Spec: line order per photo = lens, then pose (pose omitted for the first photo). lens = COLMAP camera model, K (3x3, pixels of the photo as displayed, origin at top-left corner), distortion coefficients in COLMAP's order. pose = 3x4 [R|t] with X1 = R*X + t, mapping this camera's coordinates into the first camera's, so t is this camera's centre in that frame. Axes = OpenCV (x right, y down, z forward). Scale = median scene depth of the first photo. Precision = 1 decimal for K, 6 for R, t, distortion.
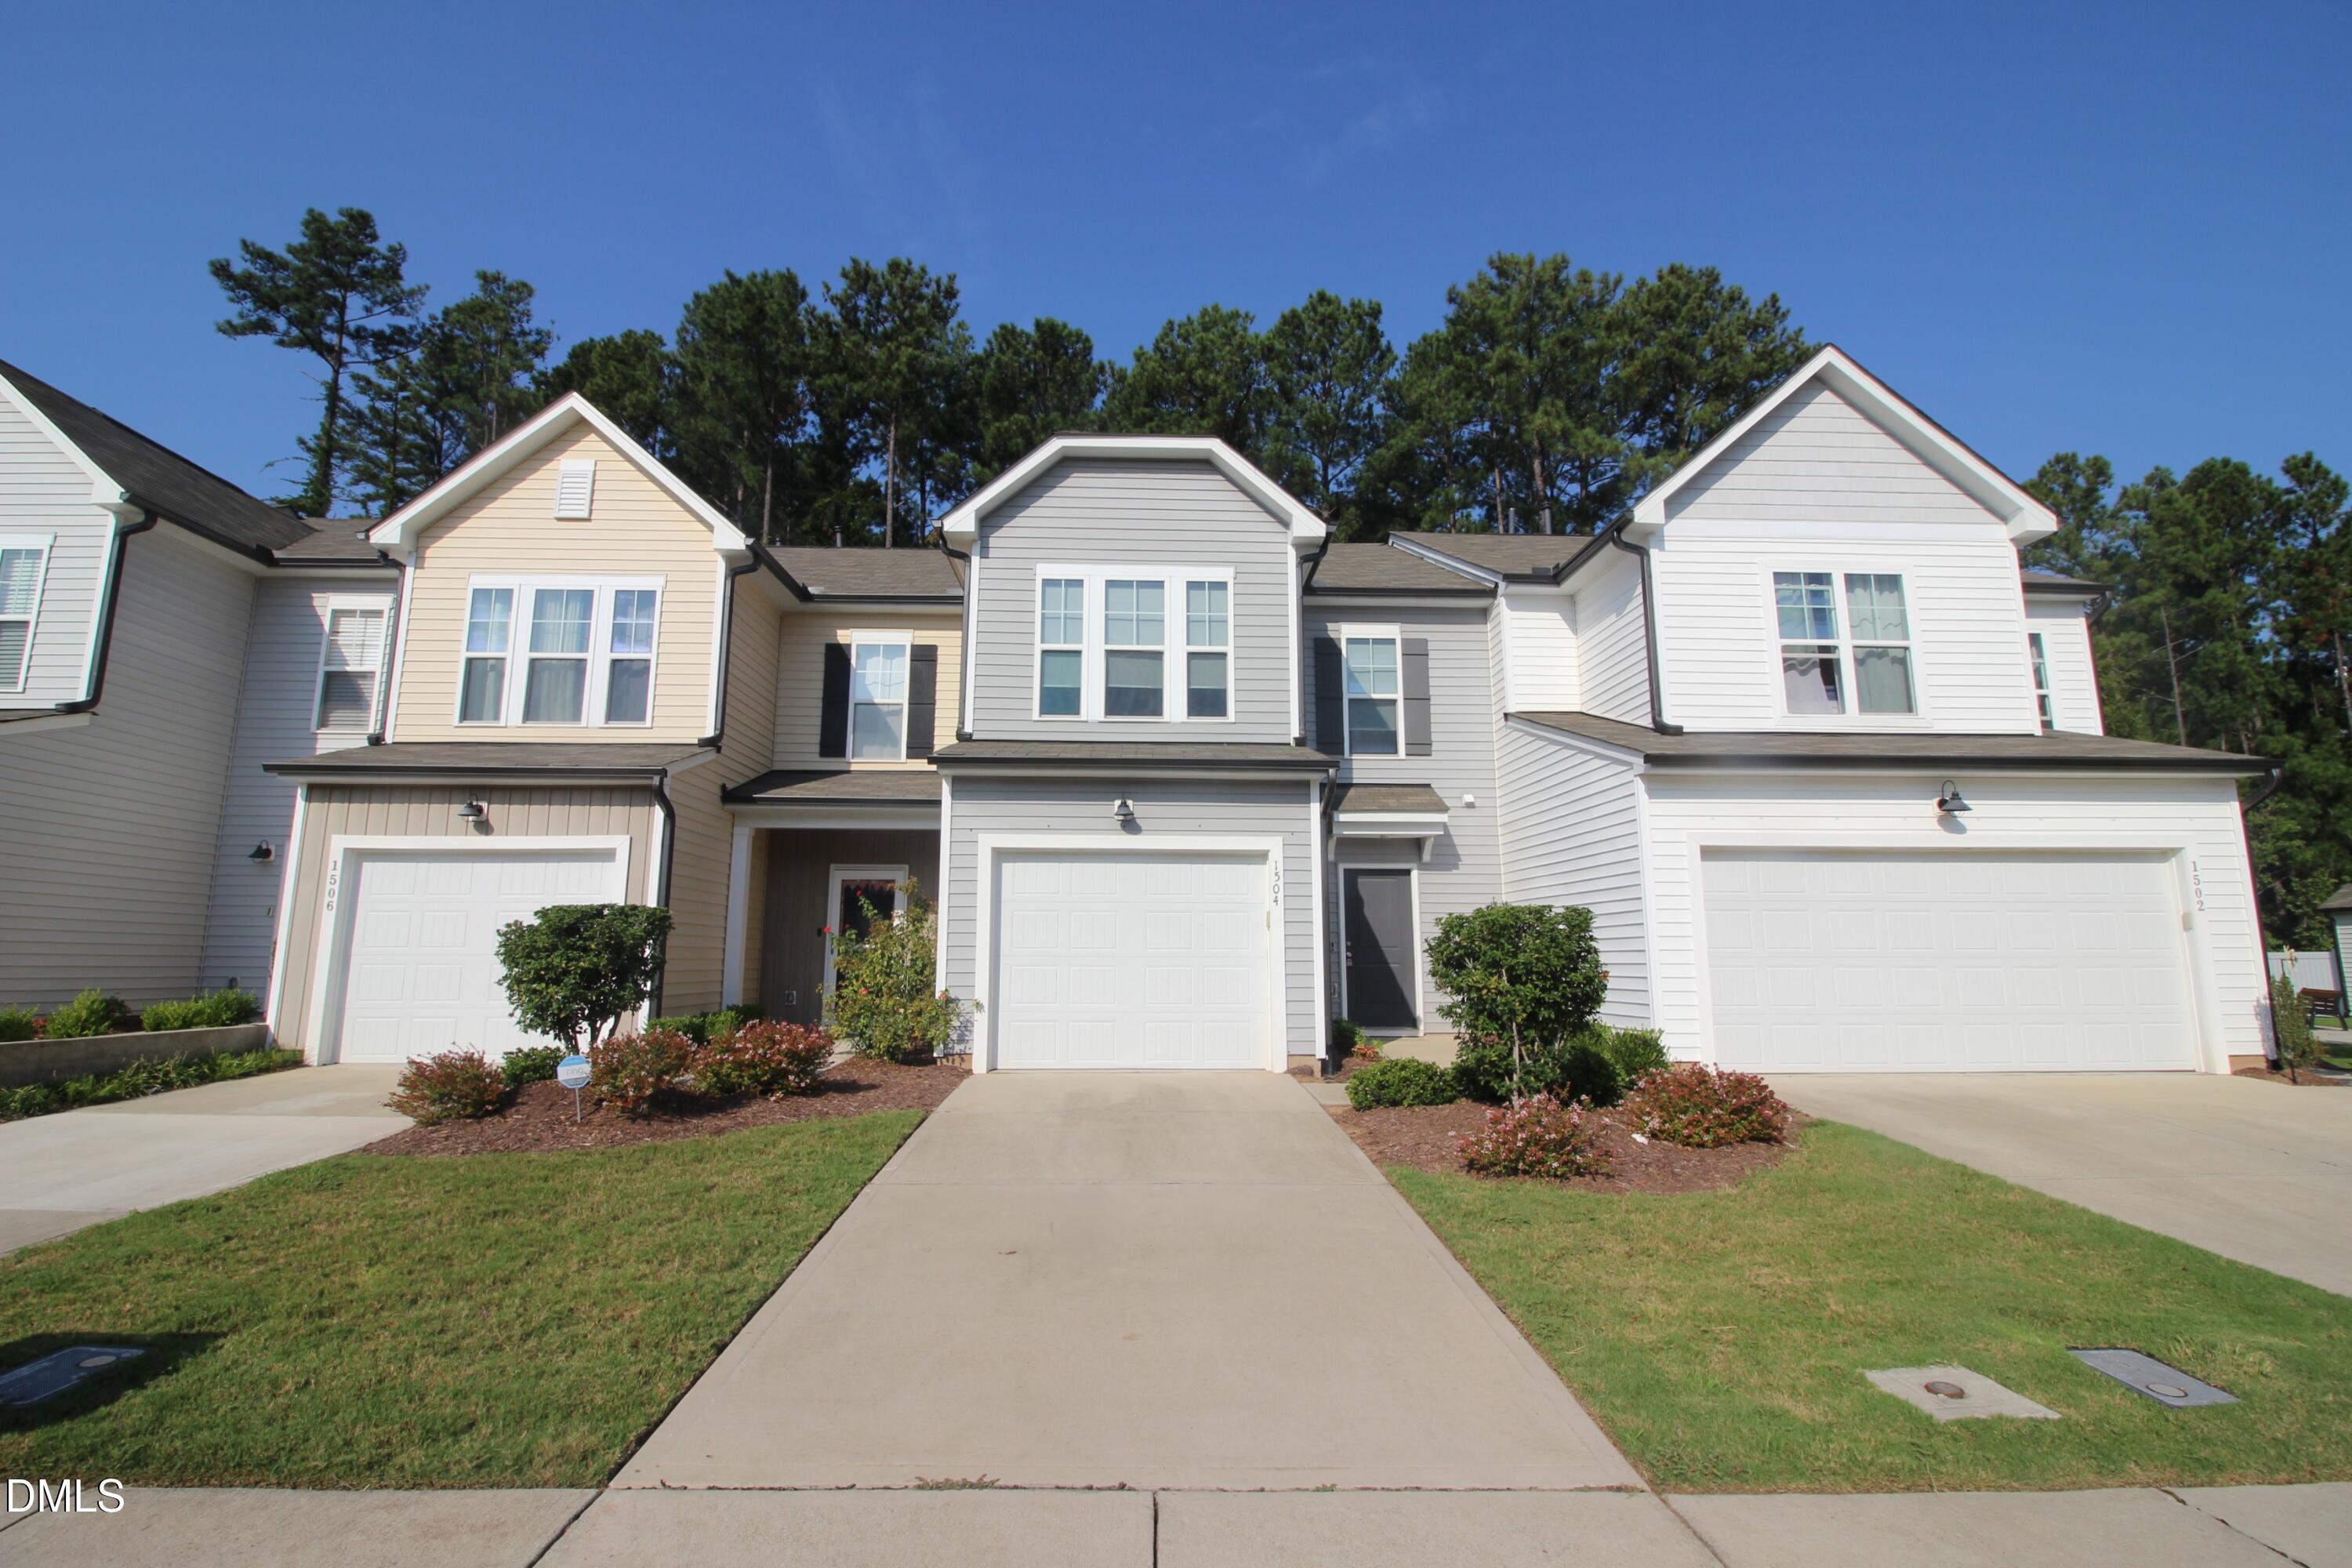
lens RADIAL K [[1090.8, 0, 1161.9], [0, 1090.8, 770.1], [0, 0, 1]] dist [0.000600, -0.014515]
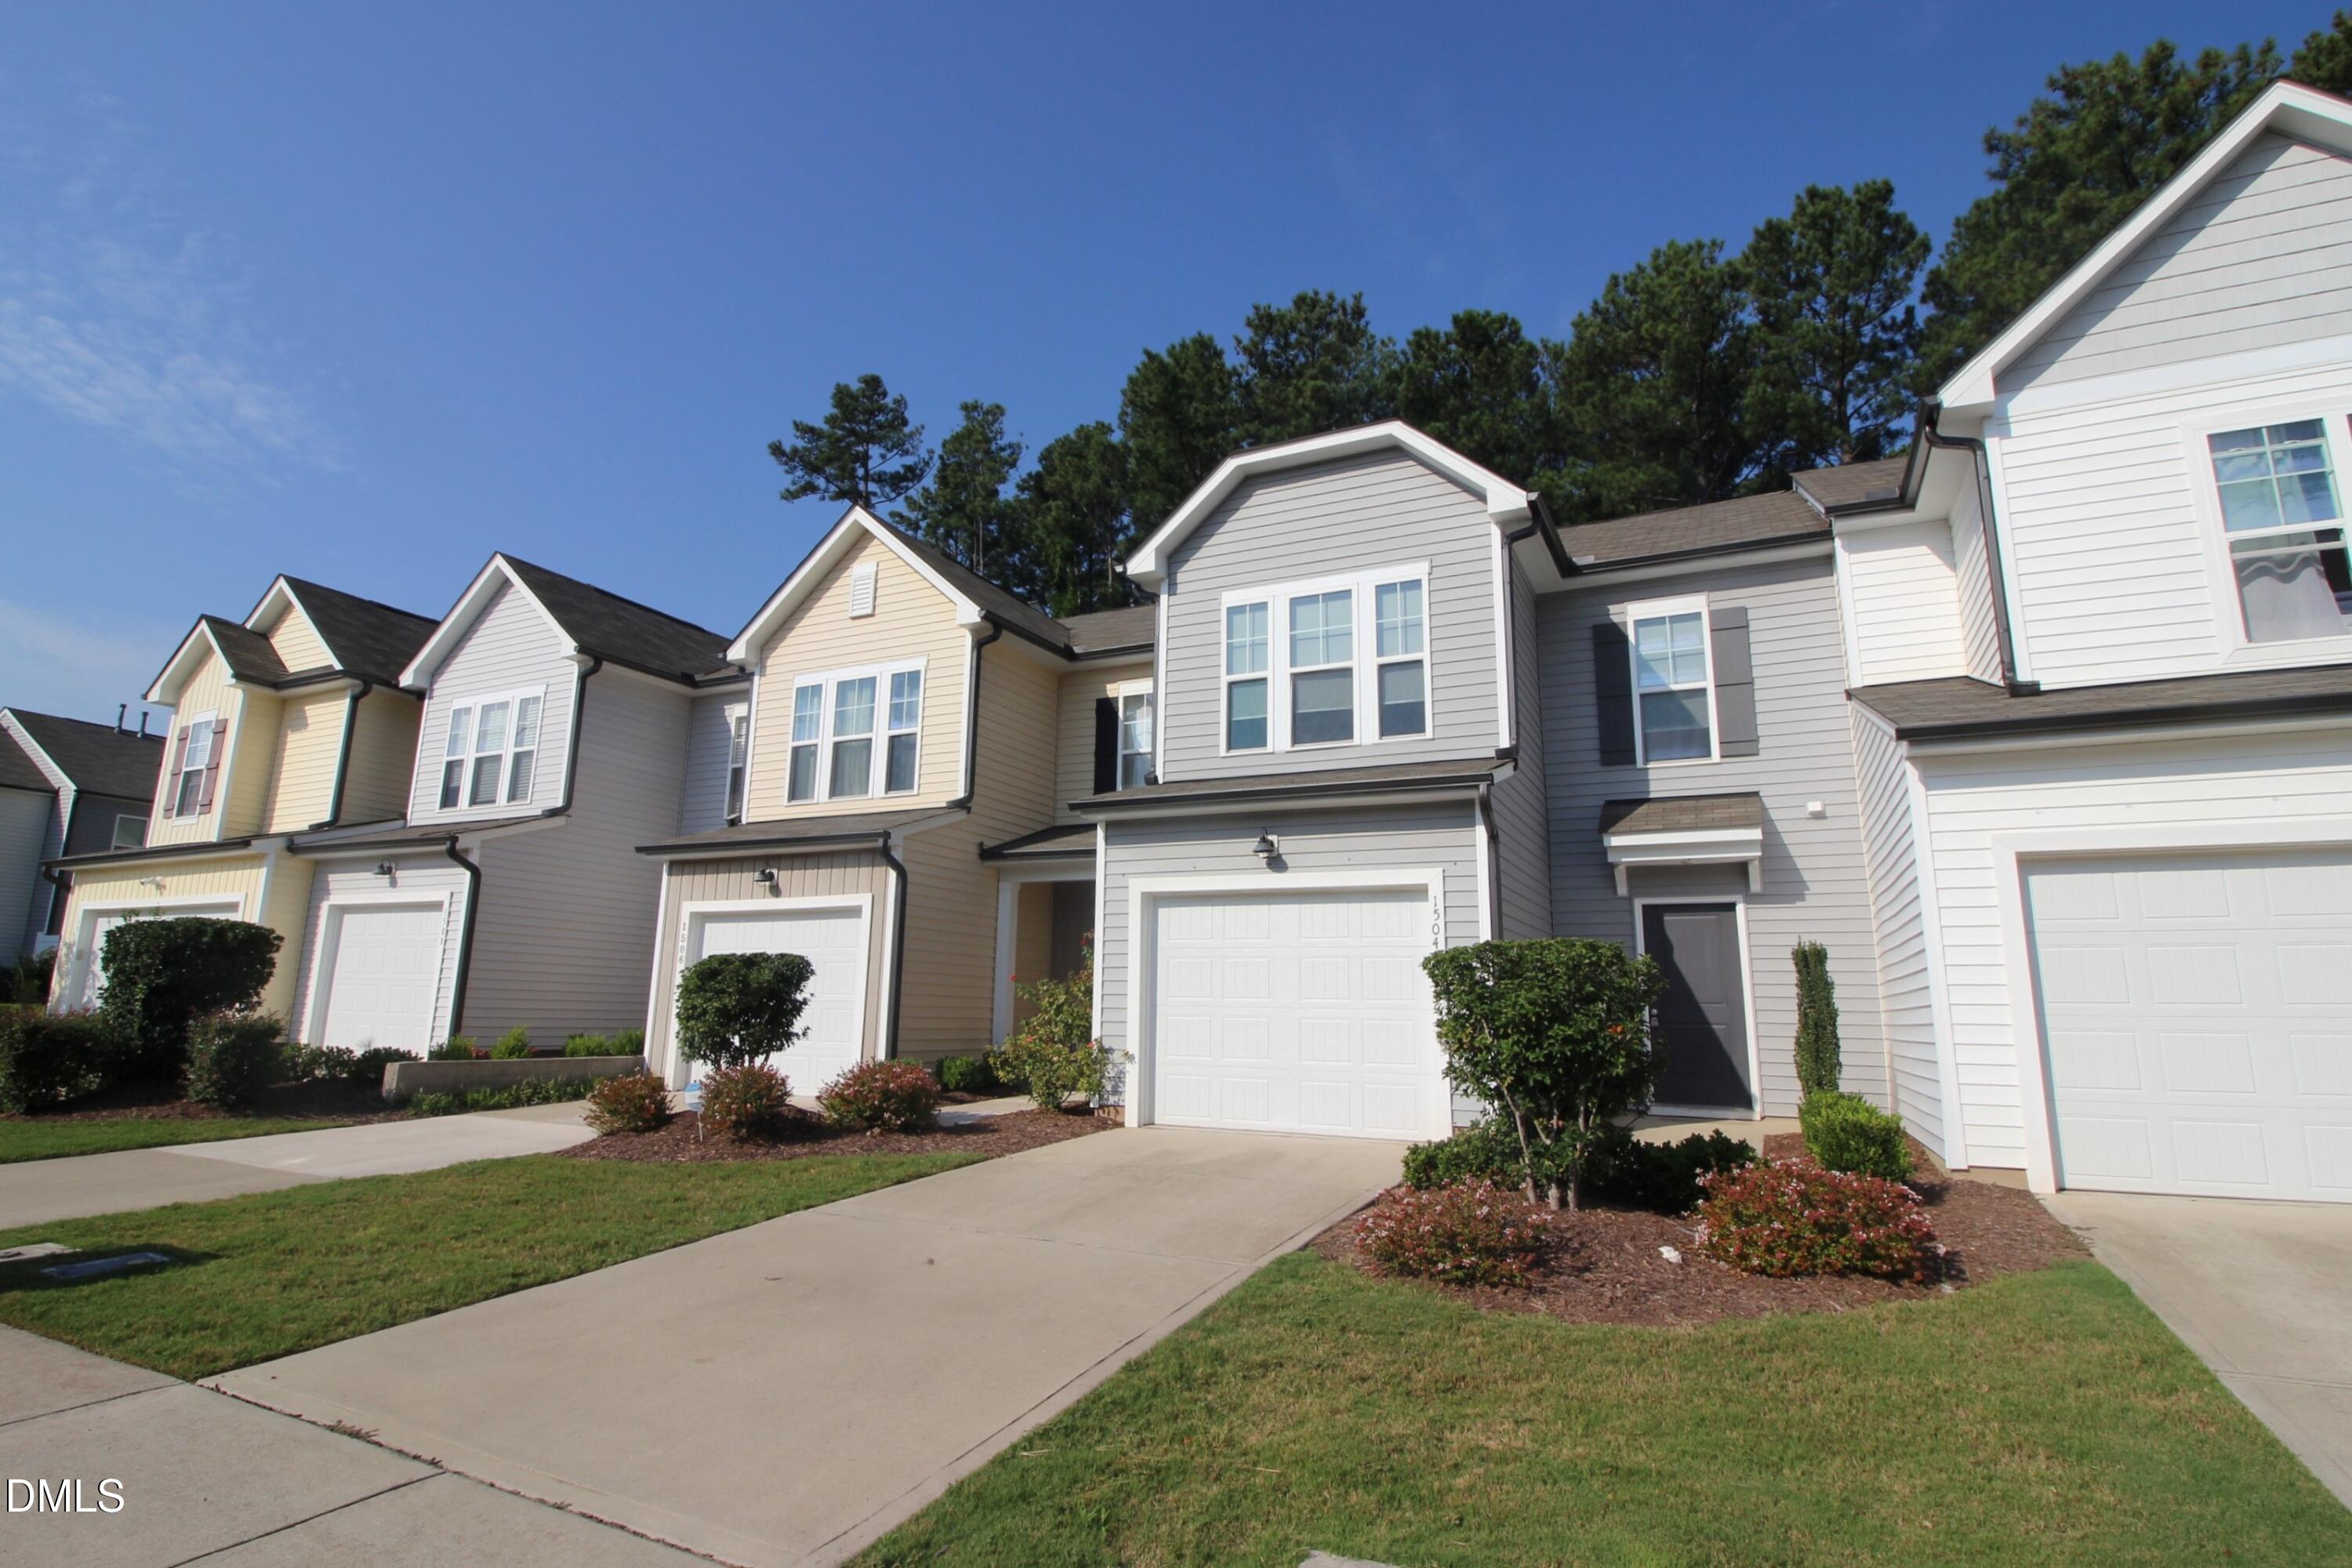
lens RADIAL K [[1175.1, 0, 1171.7], [0, 1175.1, 774.7], [0, 0, 1]] dist [0.003029, -0.017523]
pose [[0.879256, -0.082684, -0.469119, 0.306461], [0.065281, 0.996444, -0.053273, 0.020262], [0.471856, 0.016216, 0.881527, 0.076567]]
